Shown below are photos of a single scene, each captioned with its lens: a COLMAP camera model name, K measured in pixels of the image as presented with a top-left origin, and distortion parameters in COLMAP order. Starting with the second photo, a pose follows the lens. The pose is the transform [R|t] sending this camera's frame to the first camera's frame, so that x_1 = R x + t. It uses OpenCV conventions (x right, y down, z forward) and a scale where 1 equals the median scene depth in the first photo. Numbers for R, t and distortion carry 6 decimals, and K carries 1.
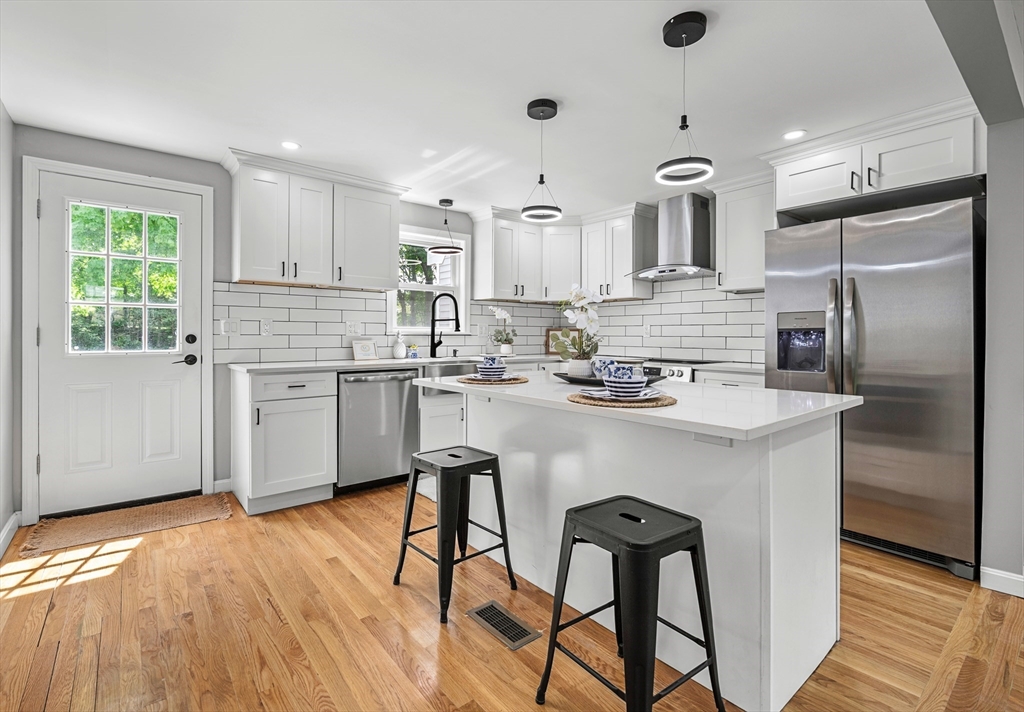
lens RADIAL K [[489.5, 0, 512.9], [0, 489.5, 334.2], [0, 0, 1]] dist [-0.002940, -0.001874]
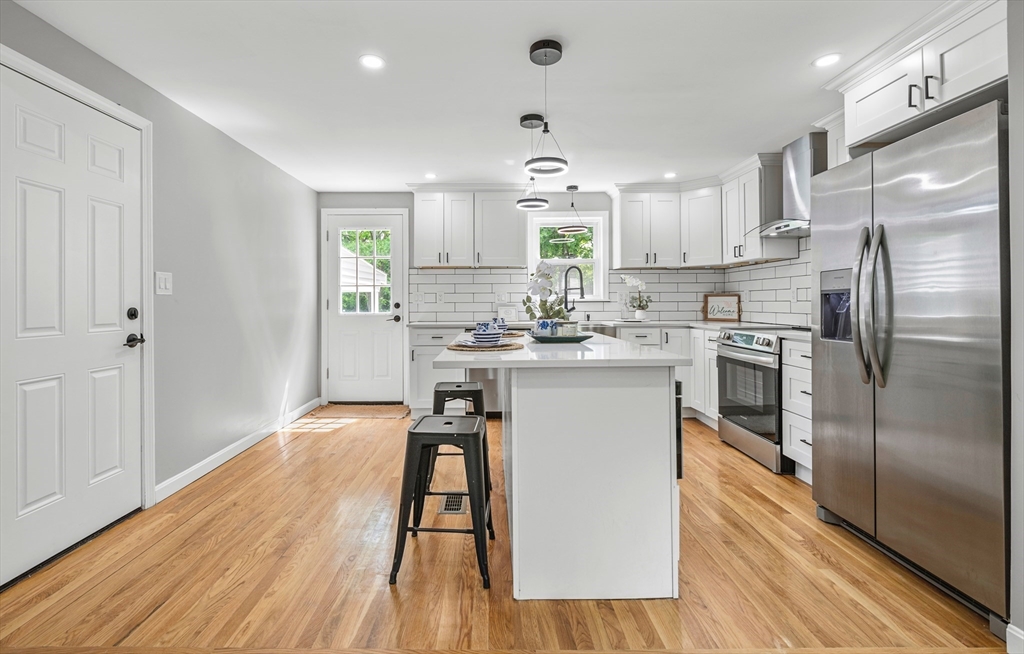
lens RADIAL K [[476.9, 0, 481.4], [0, 476.9, 300.1], [0, 0, 1]] dist [-0.000627, -0.000020]
pose [[0.765637, -0.011423, -0.643171, 0.476004], [0.008148, 0.999934, -0.008059, 0.005972], [0.643221, 0.000930, 0.765680, -0.009311]]
